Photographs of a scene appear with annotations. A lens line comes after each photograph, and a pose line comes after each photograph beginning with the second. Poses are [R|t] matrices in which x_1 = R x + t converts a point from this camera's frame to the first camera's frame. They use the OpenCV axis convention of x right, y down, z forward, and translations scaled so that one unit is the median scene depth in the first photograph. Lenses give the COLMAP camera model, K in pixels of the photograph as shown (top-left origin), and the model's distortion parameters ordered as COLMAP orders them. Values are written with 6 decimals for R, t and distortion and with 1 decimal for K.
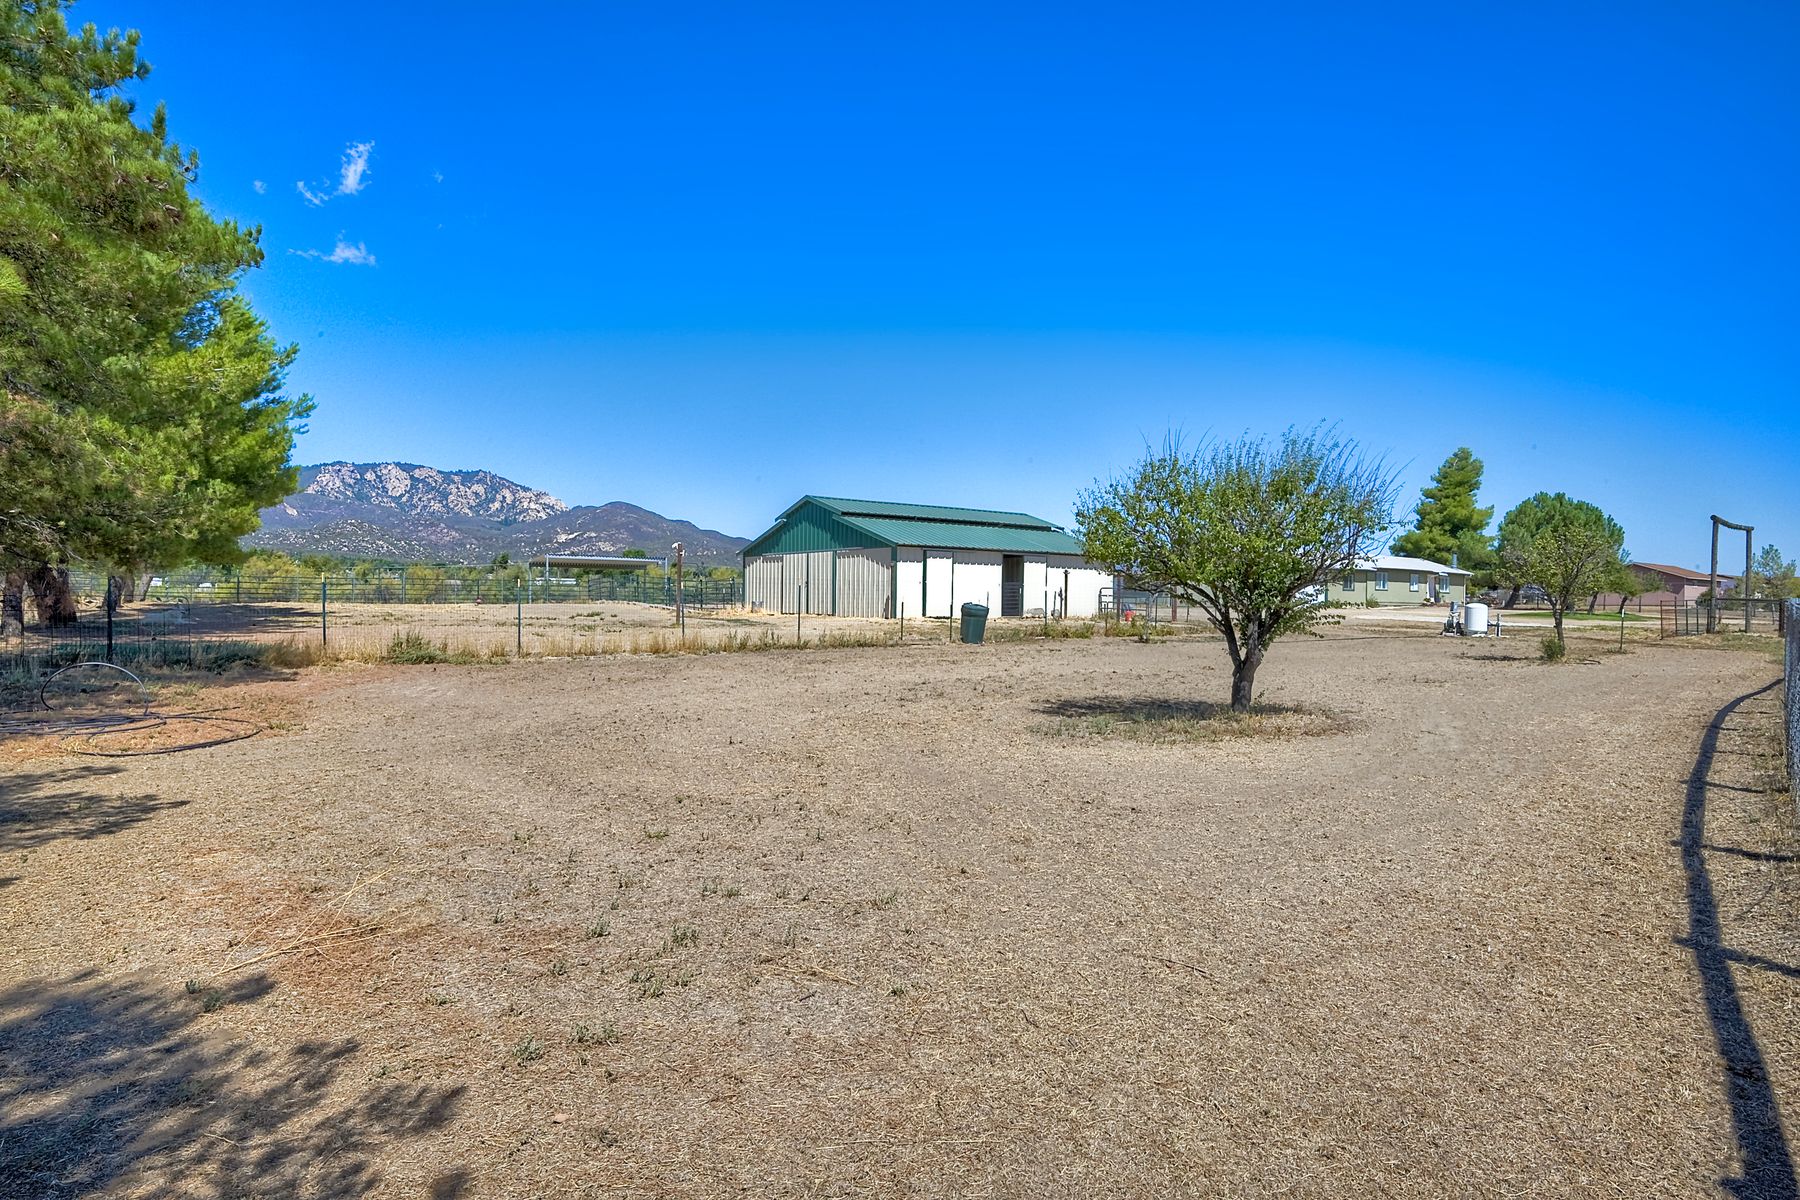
lens RADIAL K [[1015.9, 0, 900.0], [0, 1015.9, 600.0], [0, 0, 1]] dist [-0.003148, -0.000433]
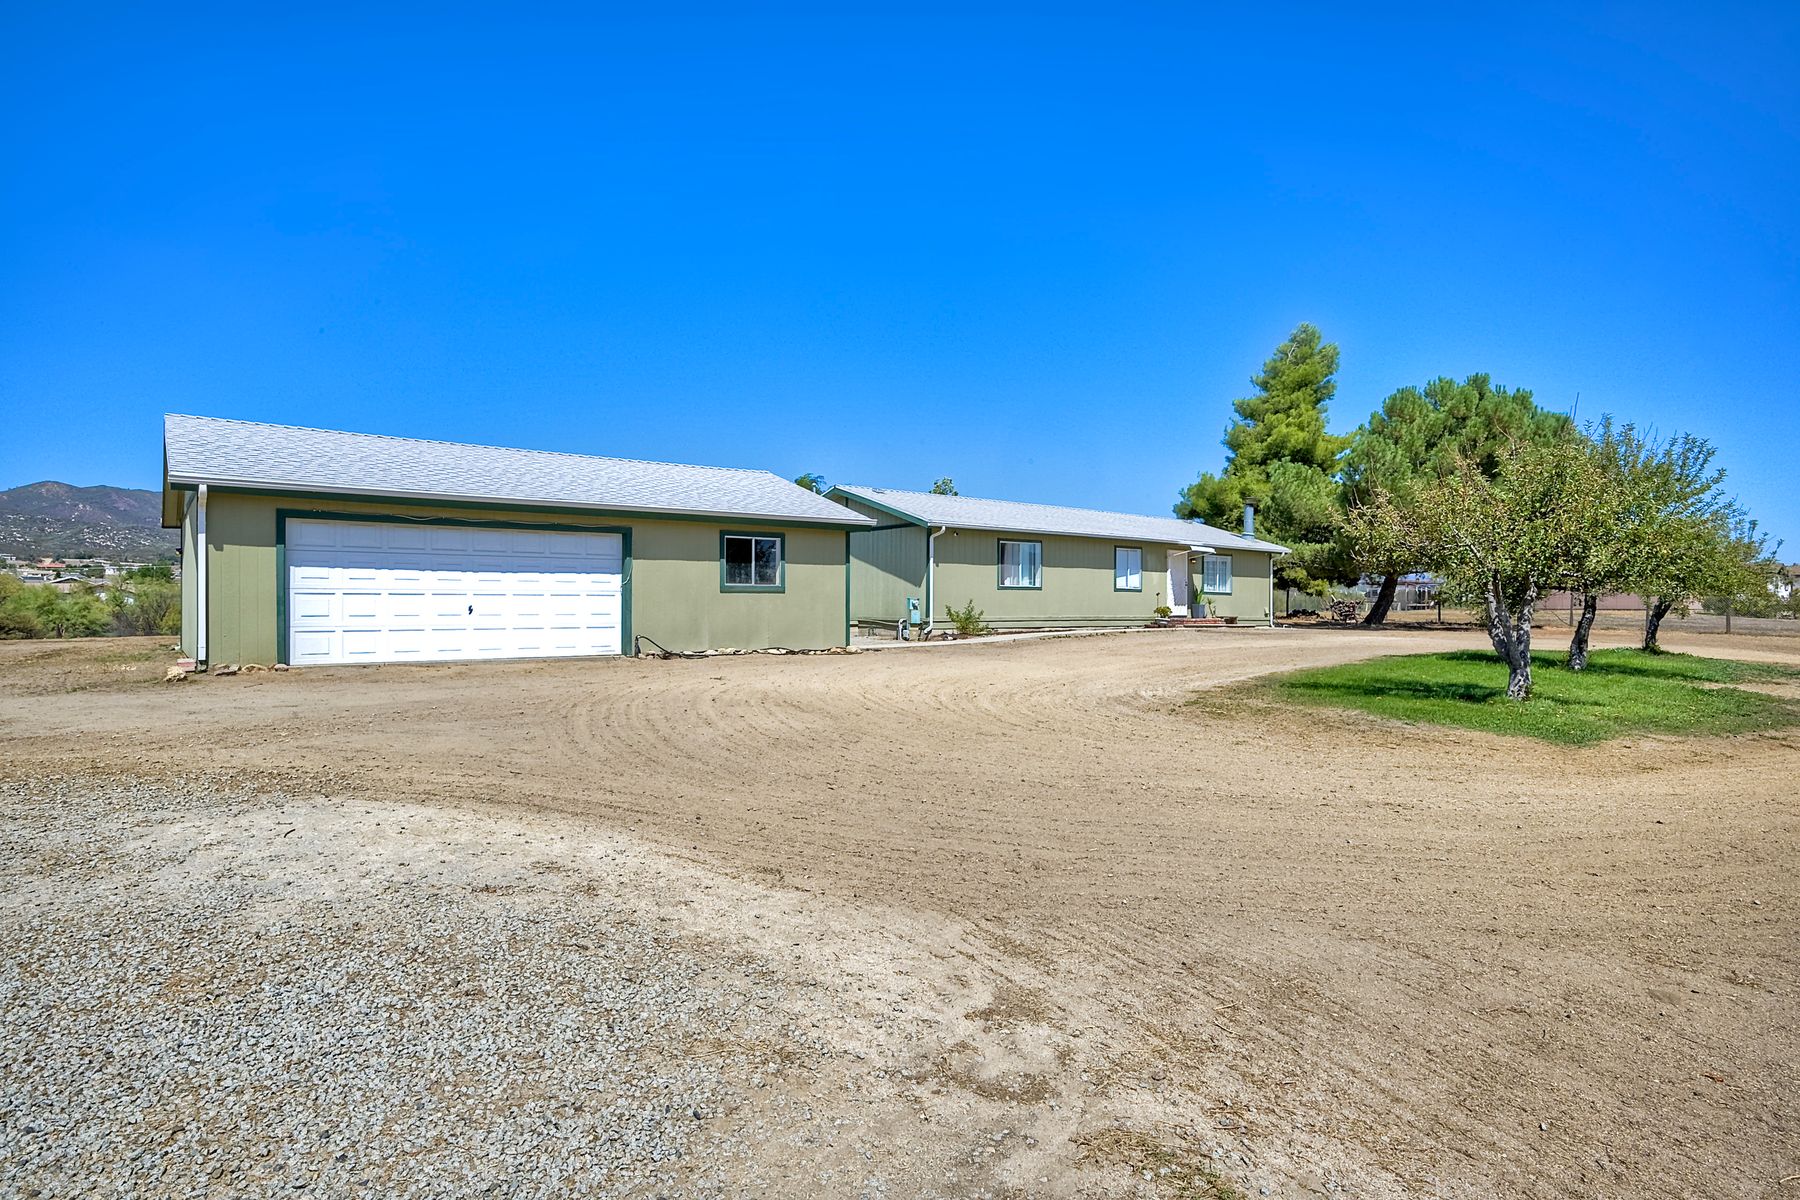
lens RADIAL K [[985.4, 0, 900.0], [0, 985.4, 600.0], [0, 0, 1]] dist [-0.002562, -0.000342]
pose [[0.999324, -0.011056, 0.035070, 0.374138], [0.011069, 0.999939, -0.000191, -0.005418], [-0.035066, 0.000579, 0.999385, 0.567048]]
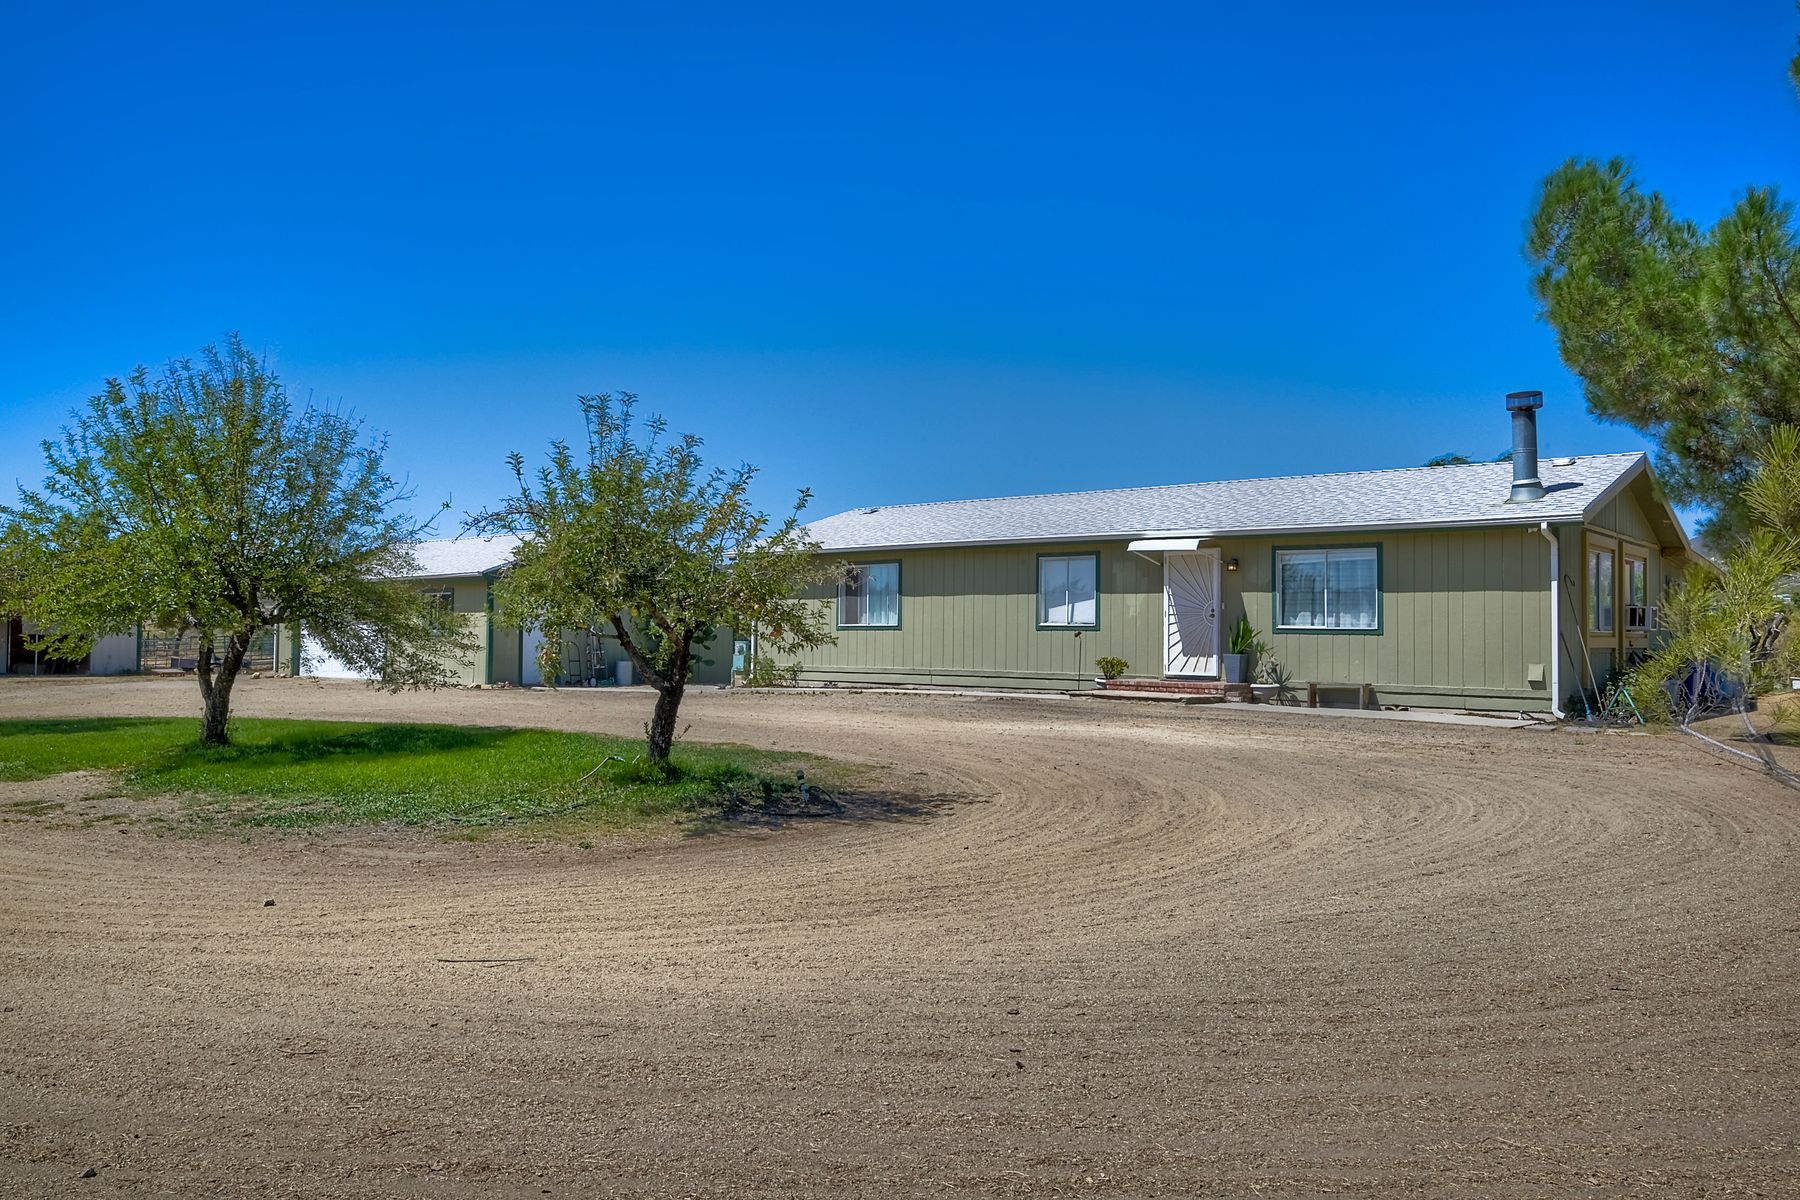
lens RADIAL K [[1267.9, 0, 900.0], [0, 1267.9, 600.0], [0, 0, 1]] dist [-0.000355, 0.000007]
pose [[0.231101, -0.047316, -0.971779, 0.733357], [-0.005699, 0.998734, -0.049984, -0.000396], [0.972913, 0.017089, 0.230538, 0.833387]]
